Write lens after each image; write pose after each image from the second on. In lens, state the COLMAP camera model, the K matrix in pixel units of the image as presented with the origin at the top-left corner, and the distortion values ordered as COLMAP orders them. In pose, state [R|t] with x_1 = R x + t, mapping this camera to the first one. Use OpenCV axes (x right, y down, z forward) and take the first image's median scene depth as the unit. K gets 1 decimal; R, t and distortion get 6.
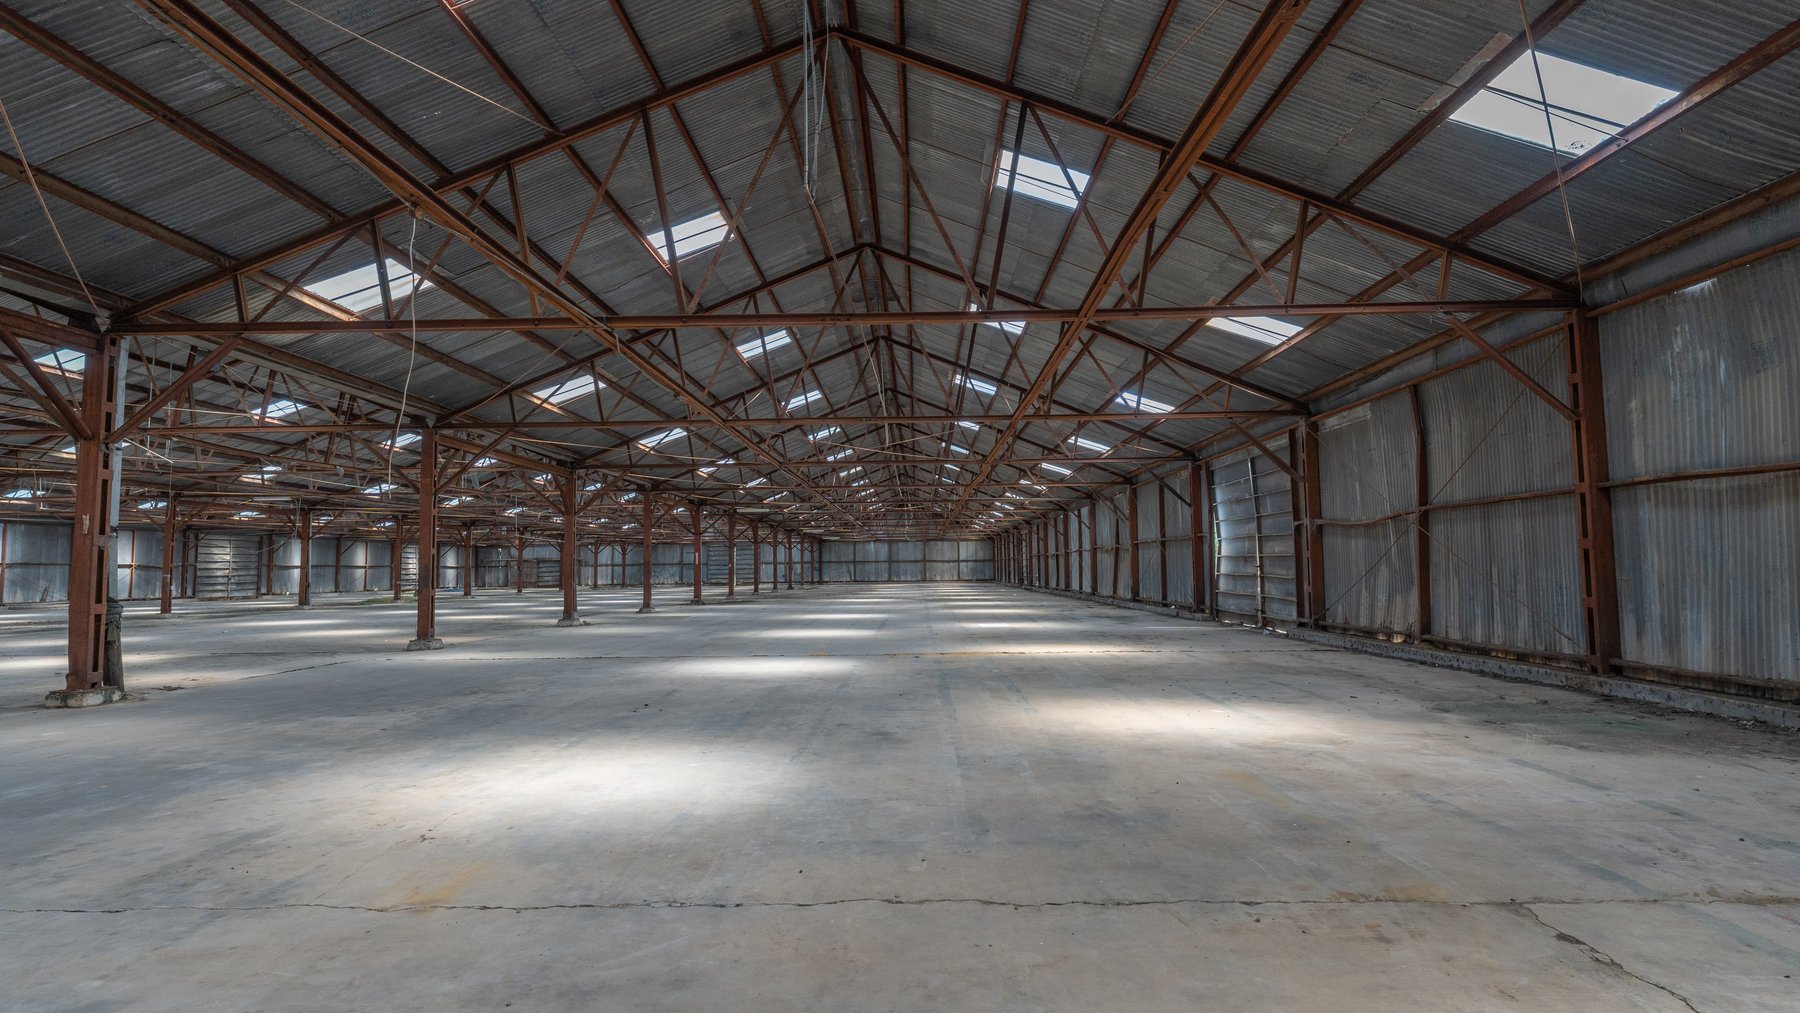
lens RADIAL K [[876.6, 0, 893.9], [0, 876.6, 547.7], [0, 0, 1]] dist [0.010467, -0.003009]
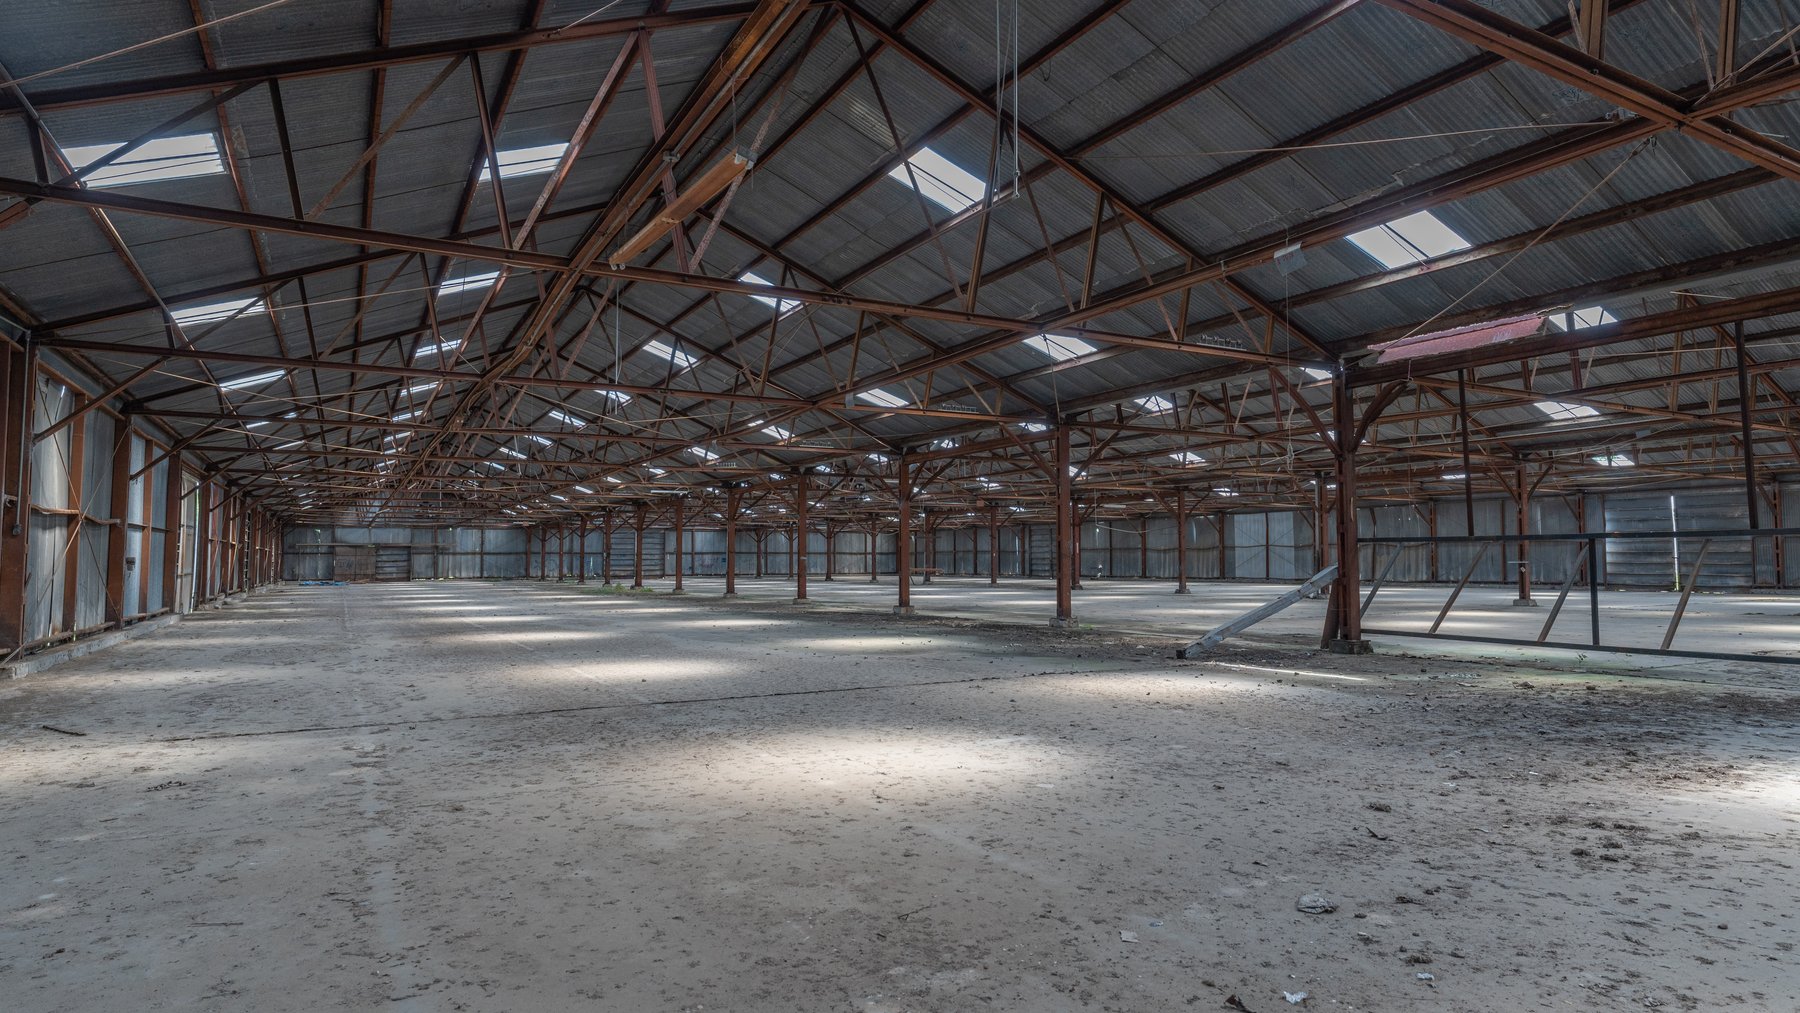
lens RADIAL K [[1022.9, 0, 881.3], [0, 1022.9, 539.8], [0, 0, 1]] dist [-0.003529, -0.002556]
pose [[0.860539, 0.018645, 0.509043, -0.480606], [-0.018067, 0.999818, -0.006077, 0.006318], [-0.509064, -0.003967, 0.860720, 0.010221]]
